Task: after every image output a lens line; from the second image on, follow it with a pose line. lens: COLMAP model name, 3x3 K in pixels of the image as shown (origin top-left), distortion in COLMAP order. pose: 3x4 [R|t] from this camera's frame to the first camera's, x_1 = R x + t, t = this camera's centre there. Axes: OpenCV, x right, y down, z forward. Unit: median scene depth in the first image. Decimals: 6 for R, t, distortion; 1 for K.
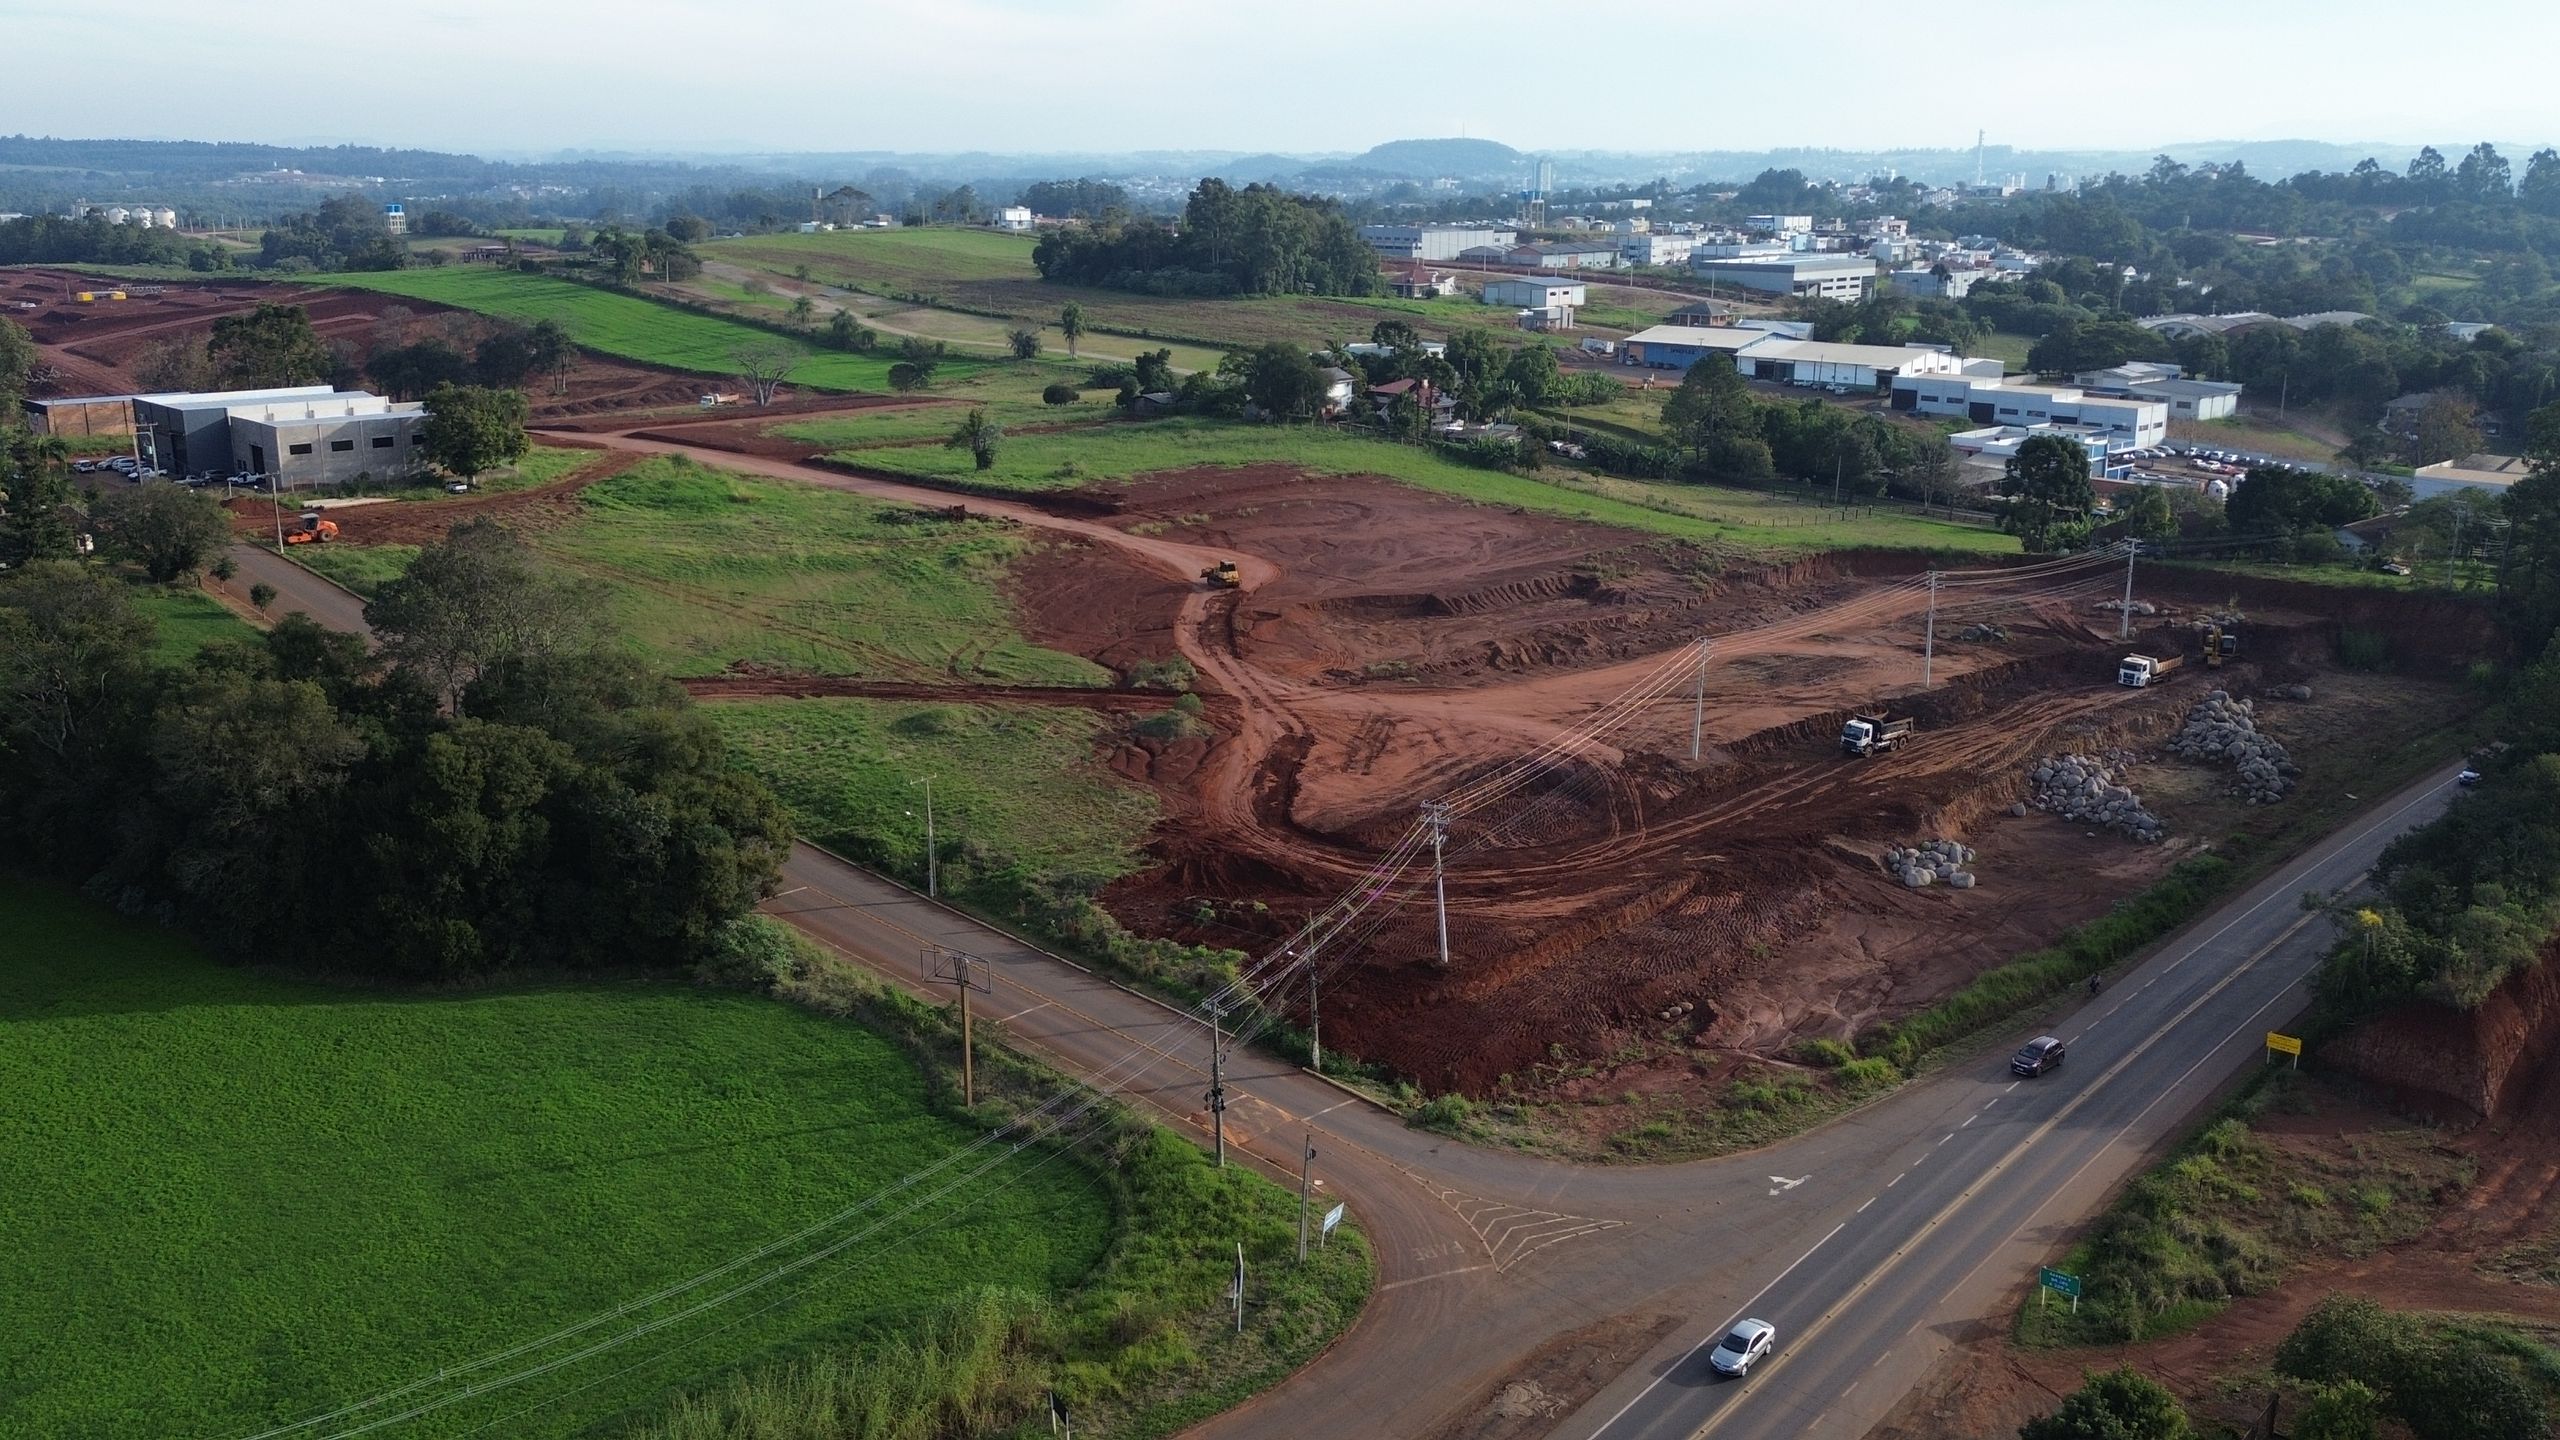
lens RADIAL K [[2228.1, 0, 1288.6], [0, 2228.1, 648.4], [0, 0, 1]] dist [0.135927, -0.268098]
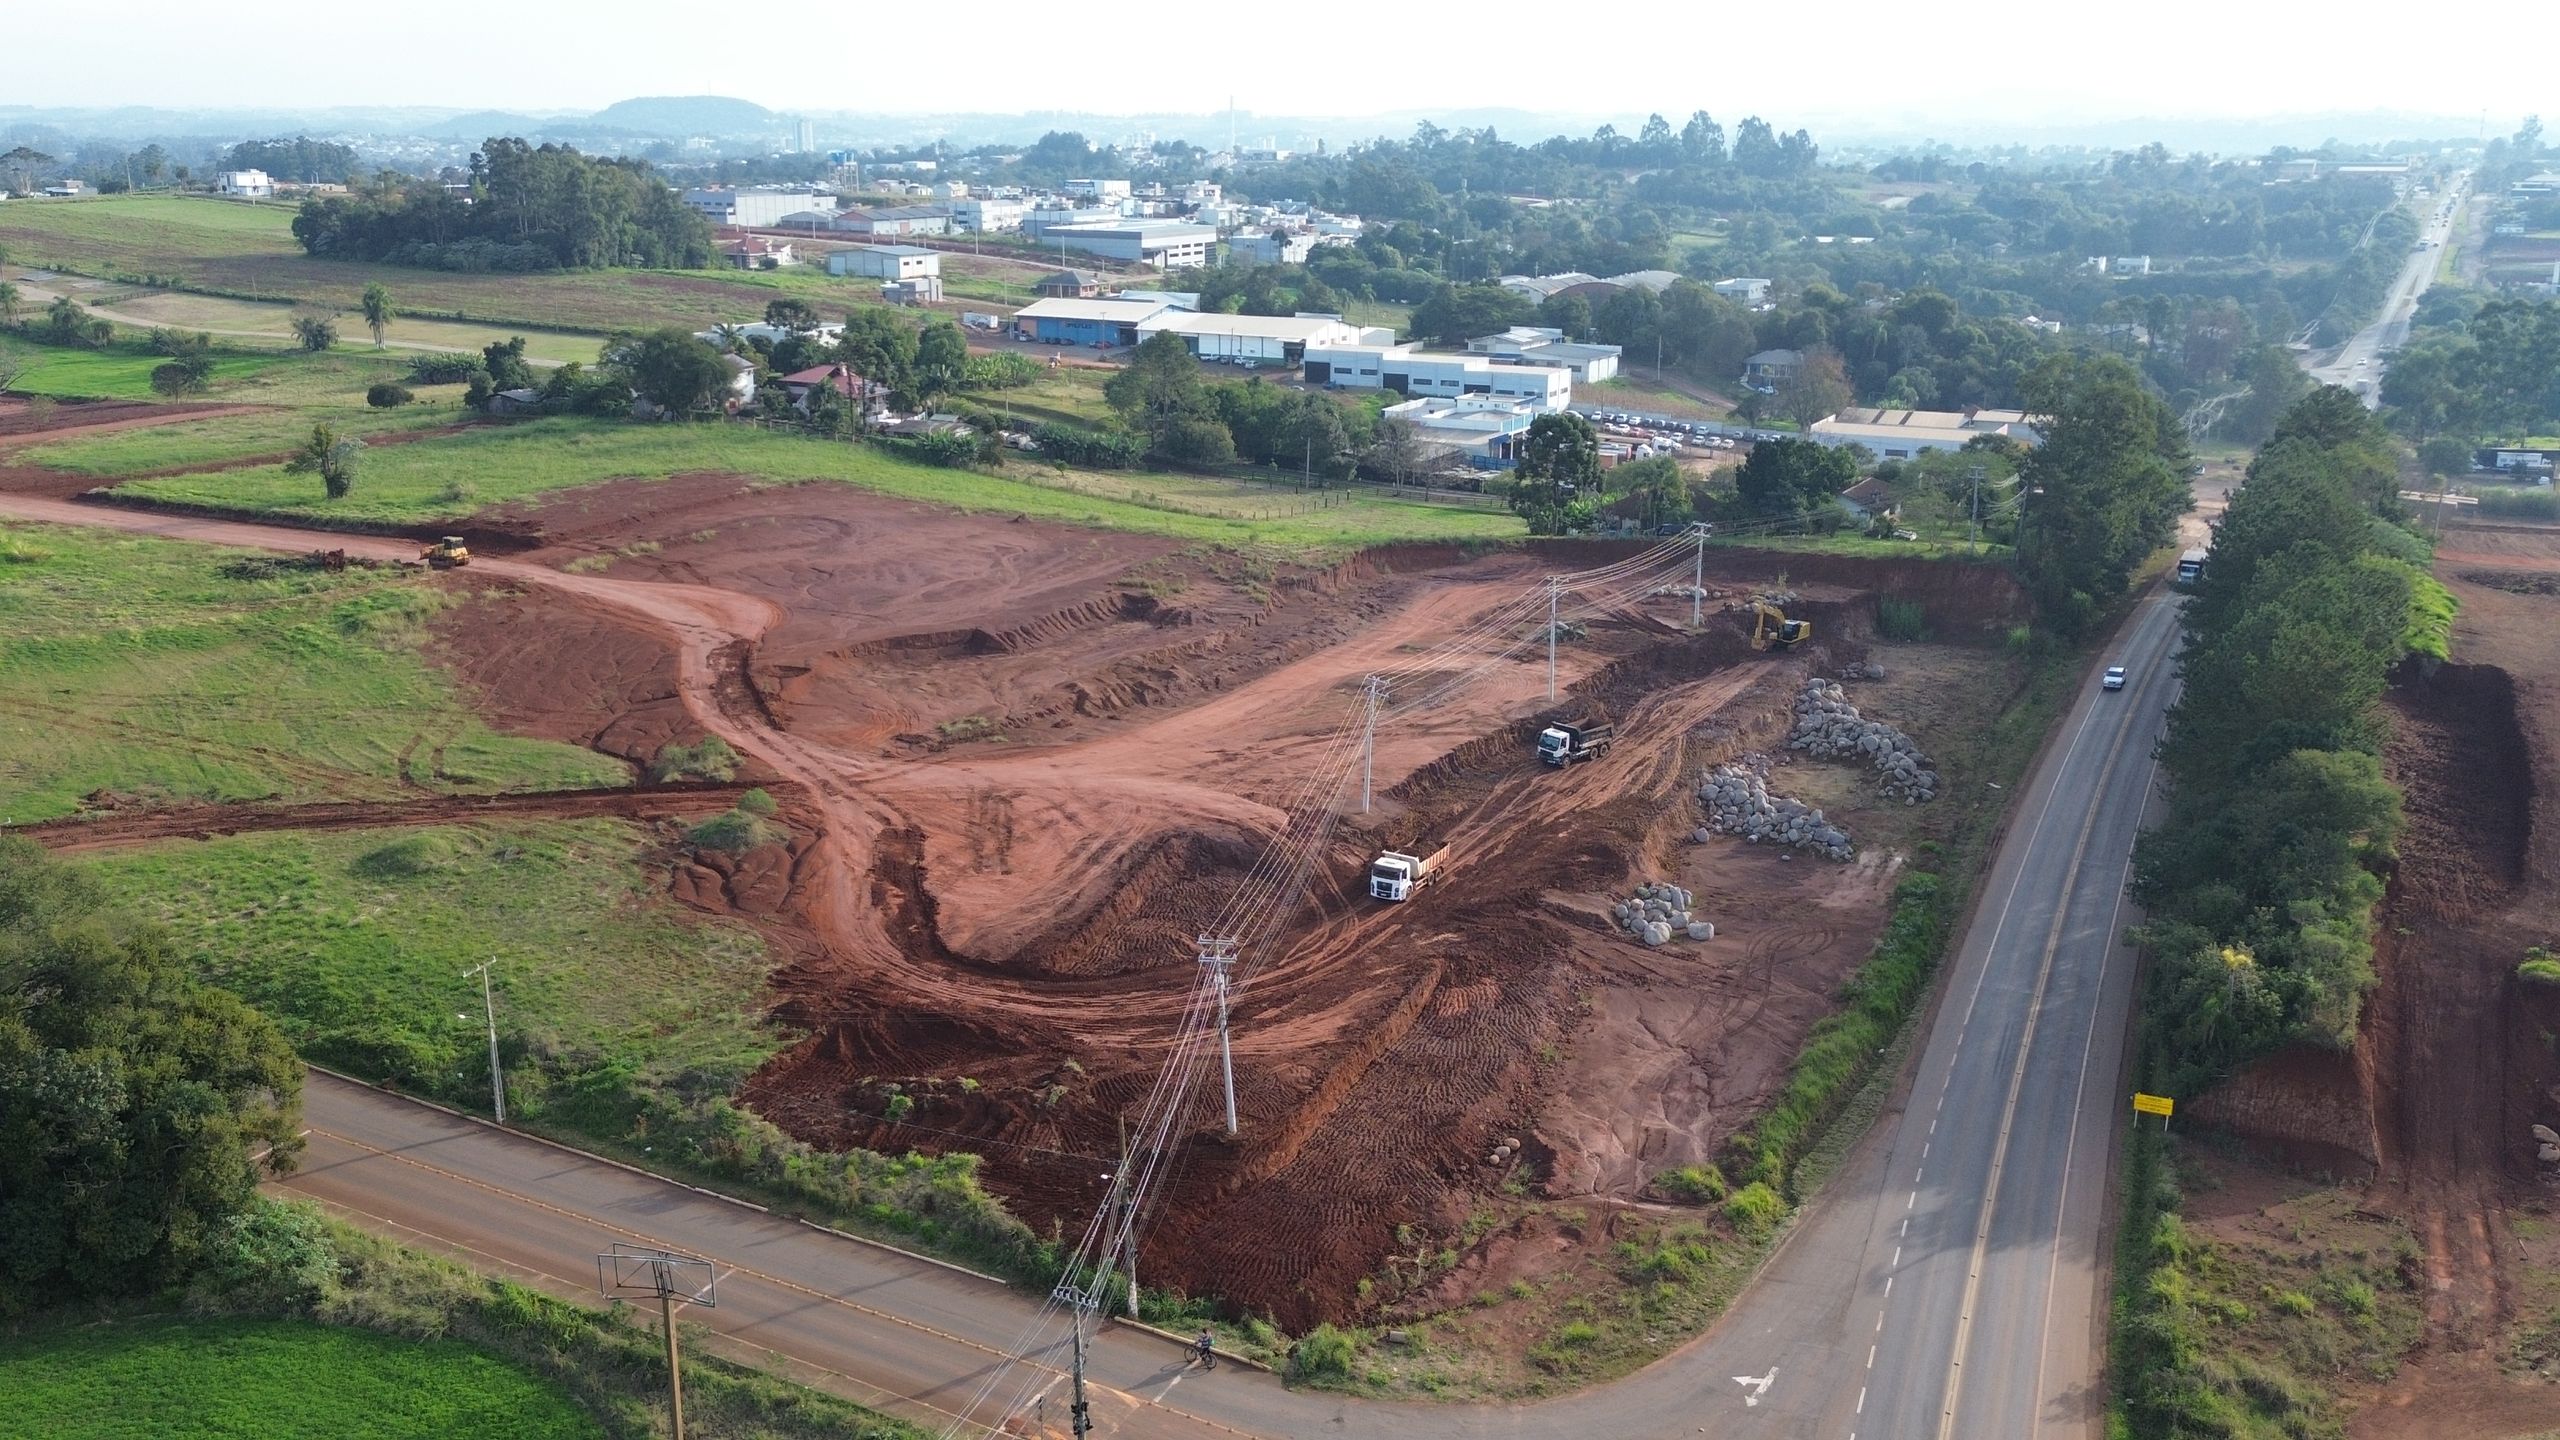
lens RADIAL K [[2228.1, 0, 1288.6], [0, 2228.1, 648.4], [0, 0, 1]] dist [0.135927, -0.268098]
pose [[0.947273, -0.072230, 0.312180, -0.083446], [0.067102, 0.997377, 0.027154, -0.029290], [-0.313322, -0.004775, 0.949635, 0.132713]]
